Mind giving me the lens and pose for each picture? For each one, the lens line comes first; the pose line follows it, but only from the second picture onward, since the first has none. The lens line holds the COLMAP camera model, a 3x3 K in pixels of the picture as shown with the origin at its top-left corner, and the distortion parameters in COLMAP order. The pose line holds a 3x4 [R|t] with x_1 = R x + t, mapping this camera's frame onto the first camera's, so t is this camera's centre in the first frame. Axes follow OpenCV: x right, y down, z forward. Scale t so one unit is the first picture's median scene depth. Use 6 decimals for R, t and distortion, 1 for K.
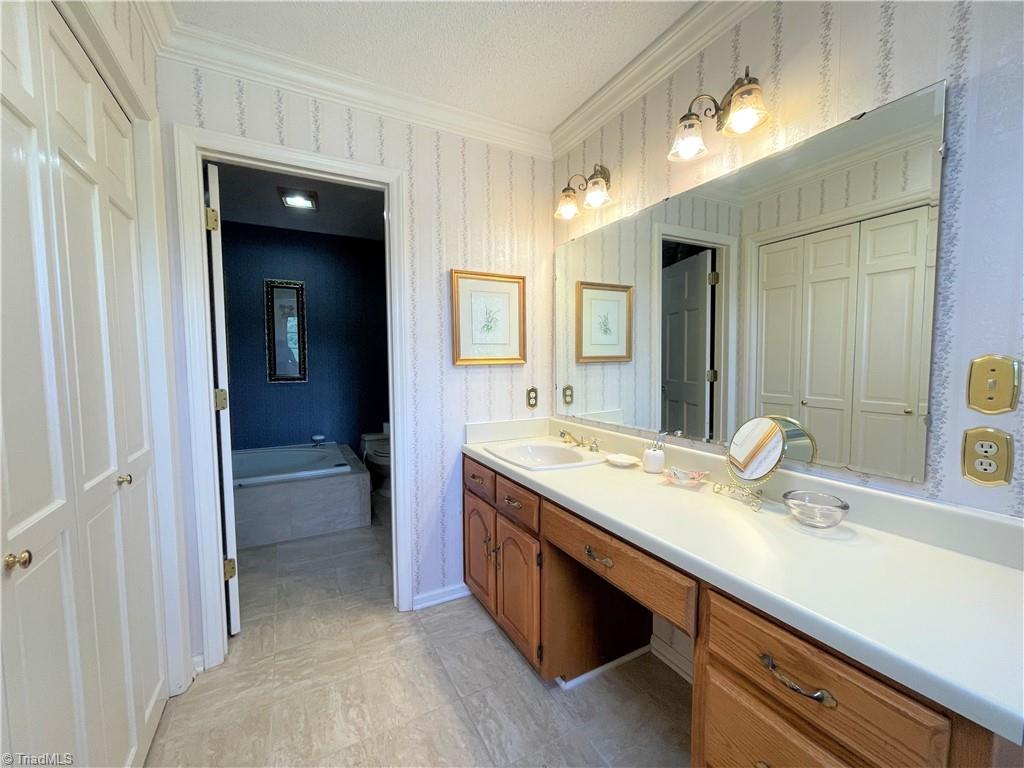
lens RADIAL K [[416.5, 0, 513.5], [0, 416.5, 385.1], [0, 0, 1]] dist [-0.000541, -0.000023]
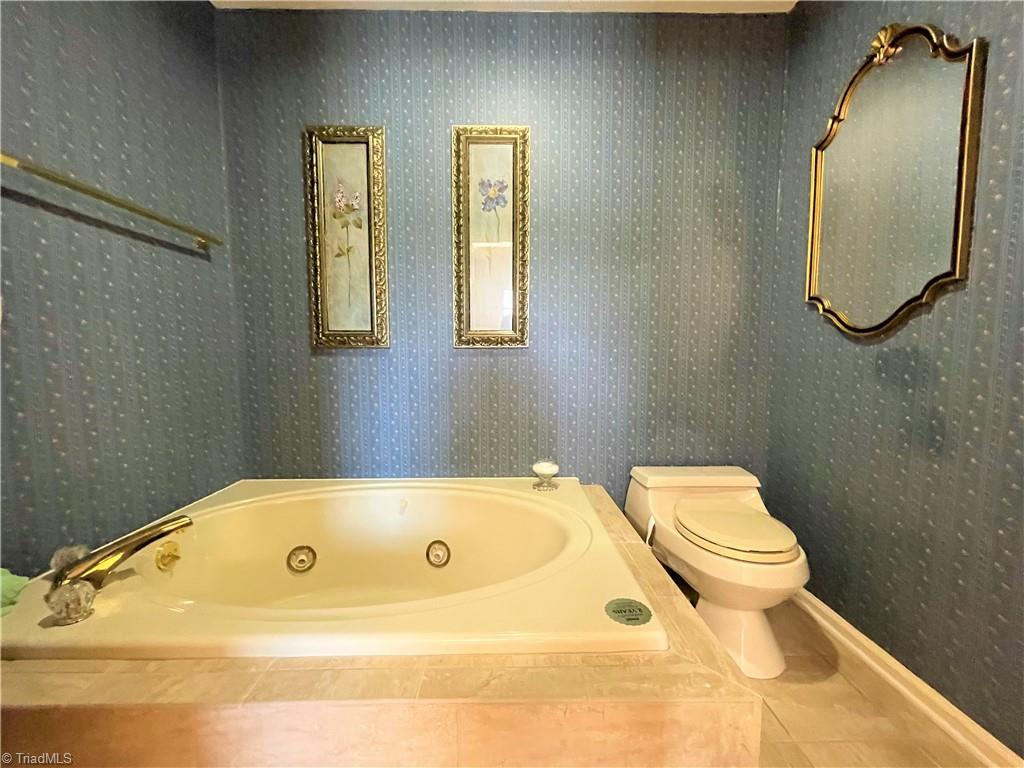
lens RADIAL K [[416.5, 0, 510.6], [0, 416.5, 384.2], [0, 0, 1]] dist [-0.000541, -0.000023]
pose [[0.884855, 0.042282, -0.463945, -0.511247], [-0.029256, 0.998950, 0.035242, 0.030539], [0.464948, -0.017611, 0.885163, 1.004862]]
